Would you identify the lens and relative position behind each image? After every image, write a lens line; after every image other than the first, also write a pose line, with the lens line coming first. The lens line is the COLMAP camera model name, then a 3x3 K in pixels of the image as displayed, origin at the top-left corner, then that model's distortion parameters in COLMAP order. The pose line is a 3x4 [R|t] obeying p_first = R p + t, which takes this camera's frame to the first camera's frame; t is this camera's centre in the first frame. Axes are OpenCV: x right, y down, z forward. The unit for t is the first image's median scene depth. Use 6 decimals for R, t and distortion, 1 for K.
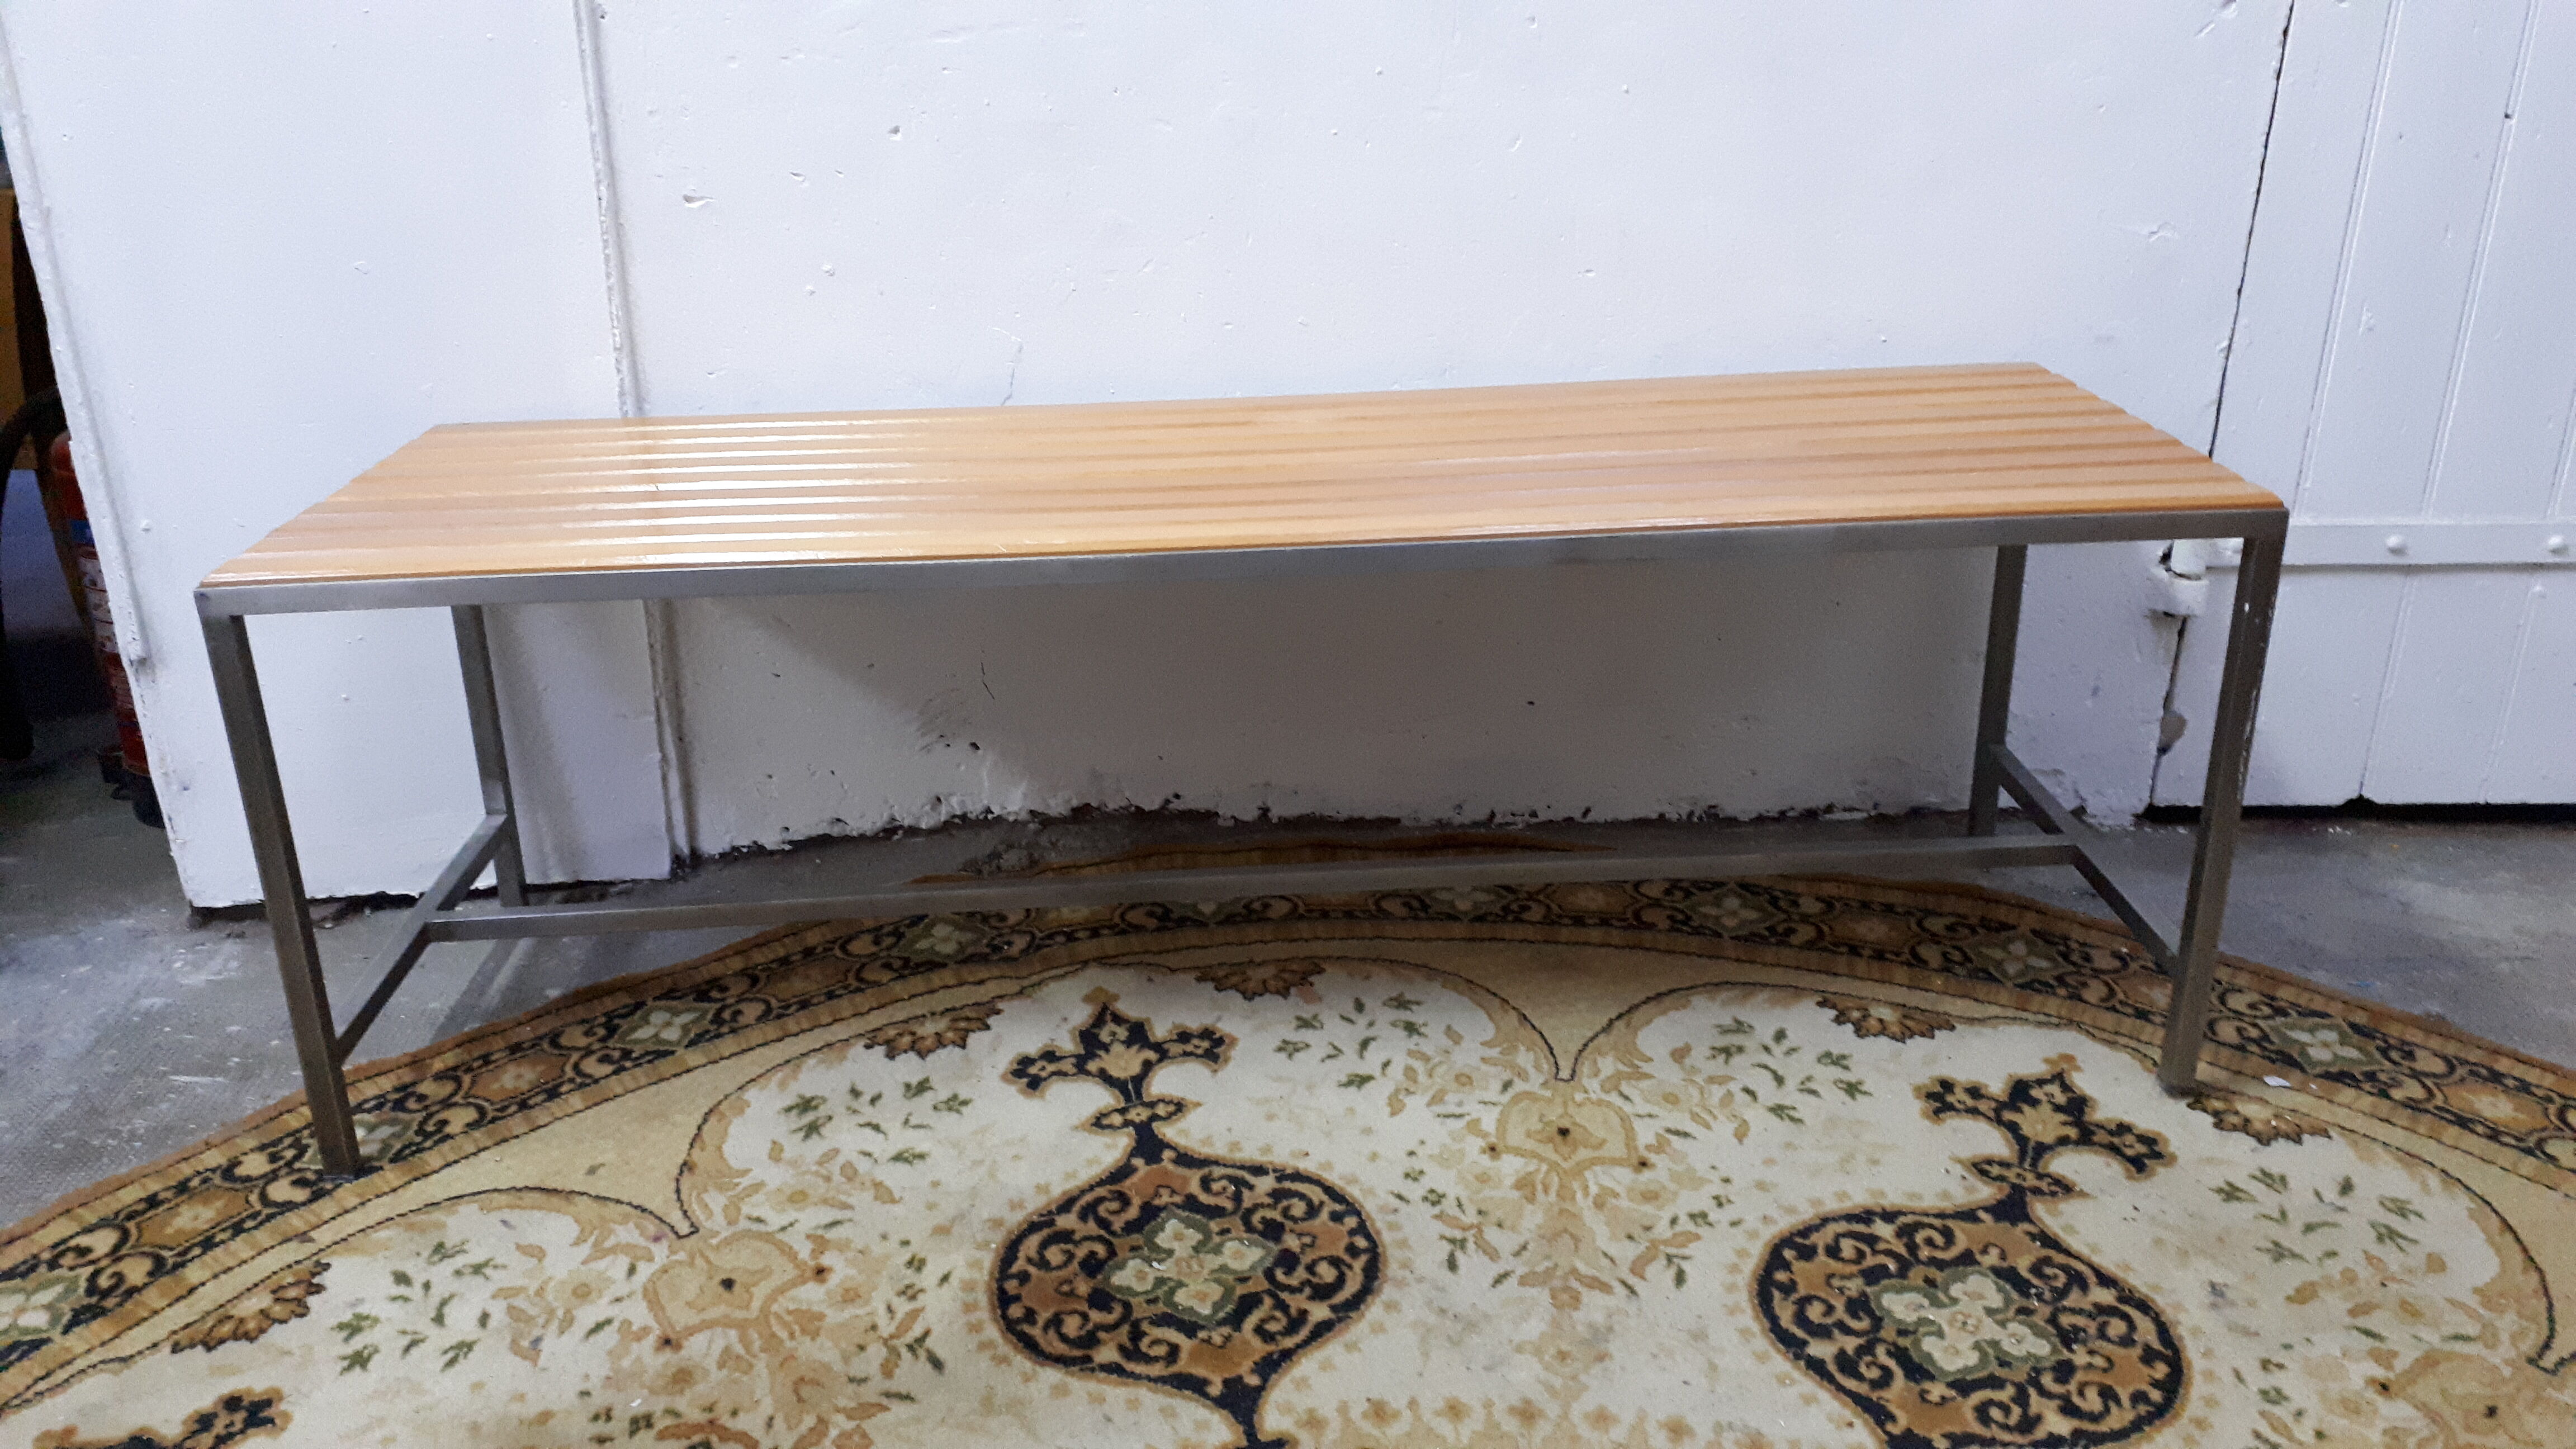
lens RADIAL K [[2078.6, 0, 1288.0], [0, 2078.6, 724.5], [0, 0, 1]] dist [0.084145, -0.129440]
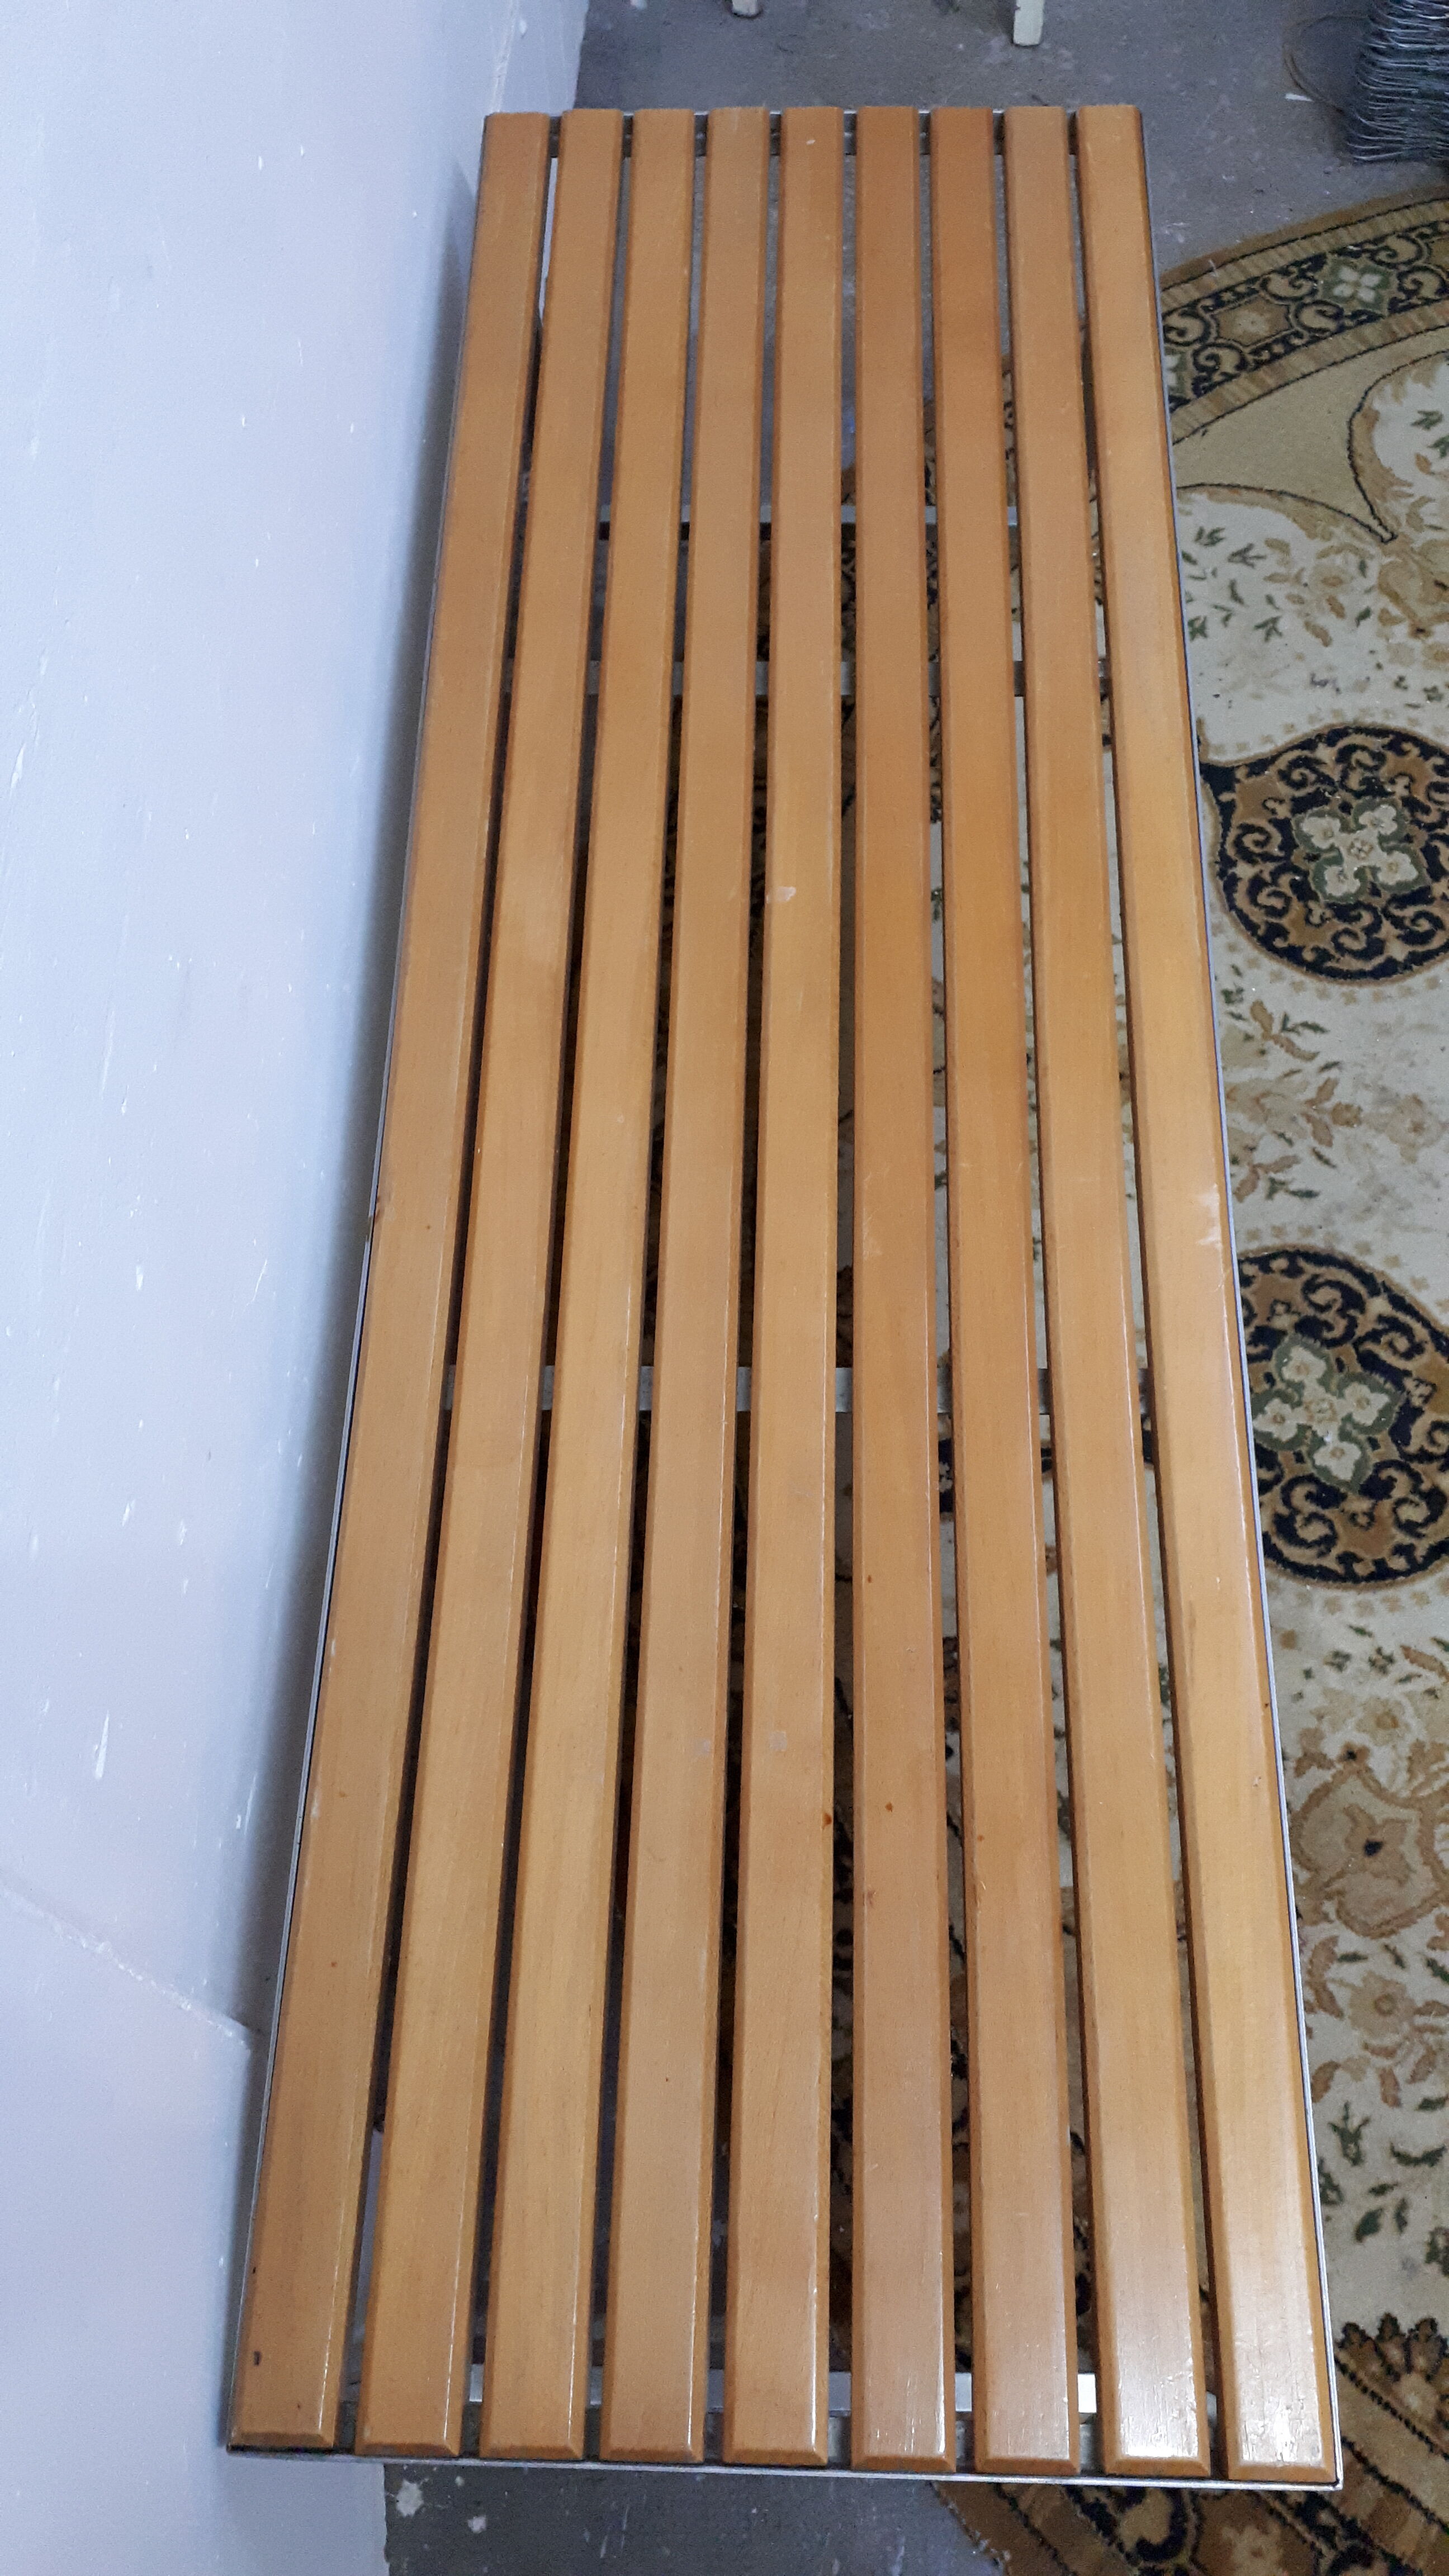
lens RADIAL K [[1991.6, 0, 724.5], [0, 1991.6, 1288.0], [0, 0, 1]] dist [0.076291, -0.084827]
pose [[0.067304, -0.900879, 0.428820, -0.409227], [0.396882, 0.418501, 0.816910, -0.659789], [-0.915399, 0.115210, 0.385709, 0.793496]]
